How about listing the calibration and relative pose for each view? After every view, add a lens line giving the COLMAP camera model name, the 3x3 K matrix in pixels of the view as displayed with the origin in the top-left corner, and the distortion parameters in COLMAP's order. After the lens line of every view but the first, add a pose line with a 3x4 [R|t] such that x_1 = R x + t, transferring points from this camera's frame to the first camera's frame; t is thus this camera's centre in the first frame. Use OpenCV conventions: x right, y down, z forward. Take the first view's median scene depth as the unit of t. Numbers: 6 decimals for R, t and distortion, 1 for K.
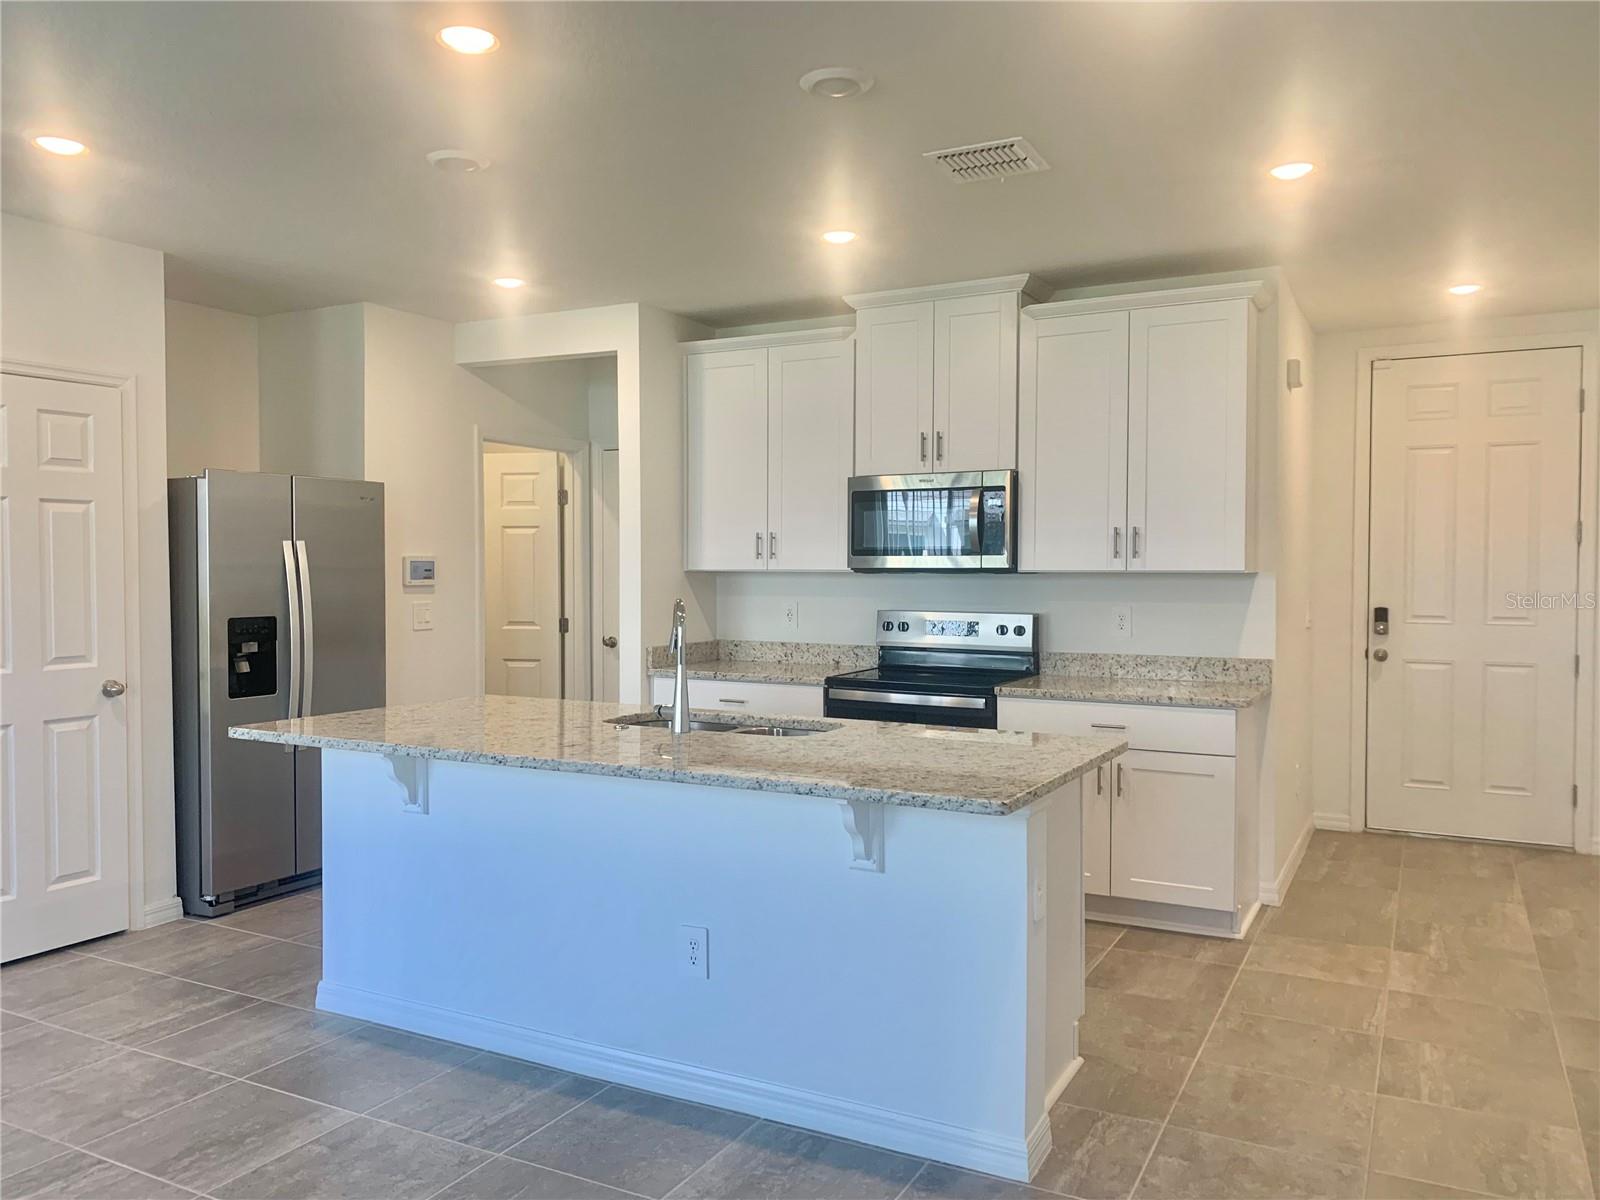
lens RADIAL K [[1233.8, 0, 810.4], [0, 1233.8, 593.4], [0, 0, 1]] dist [0.053455, -0.056604]
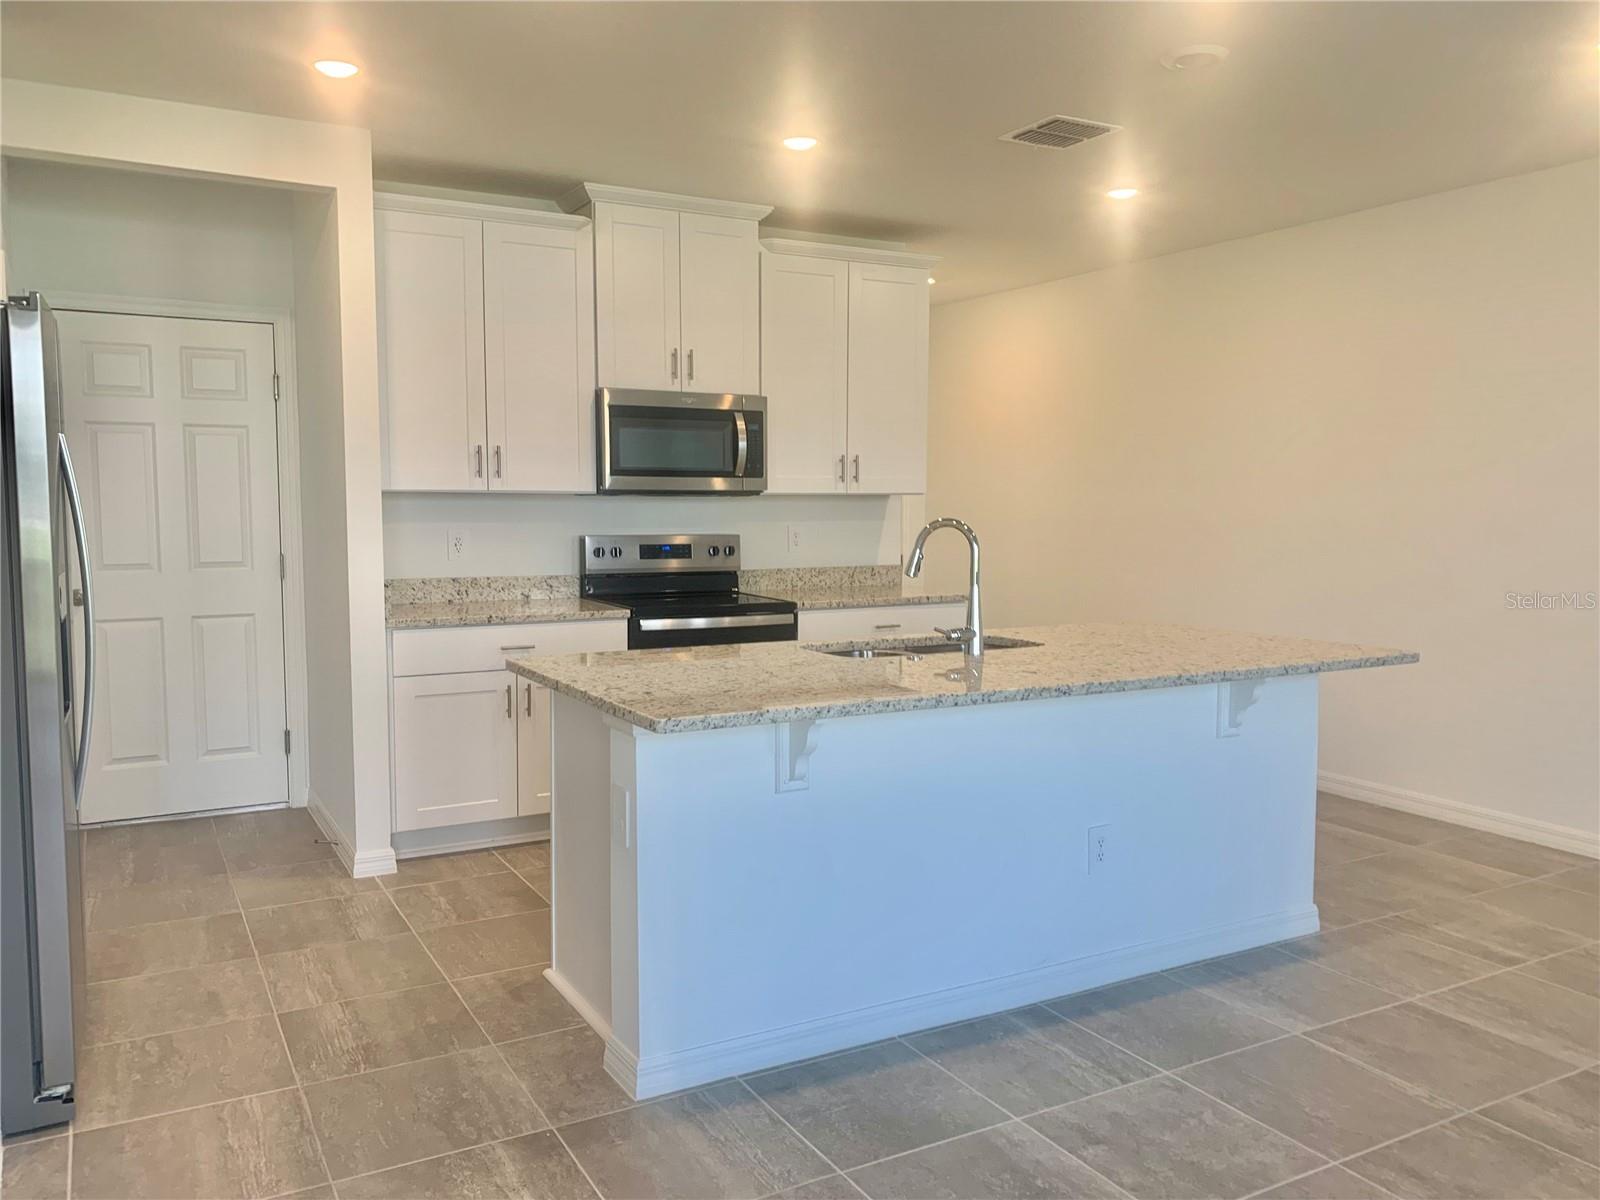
lens RADIAL K [[1199.2, 0, 800.0], [0, 1199.2, 600.0], [0, 0, 1]] dist [0.208621, -0.426528]
pose [[0.544343, -0.072684, 0.835708, -0.759427], [0.017496, 0.997006, 0.075316, -0.004964], [-0.838680, -0.026377, 0.543985, 0.452259]]
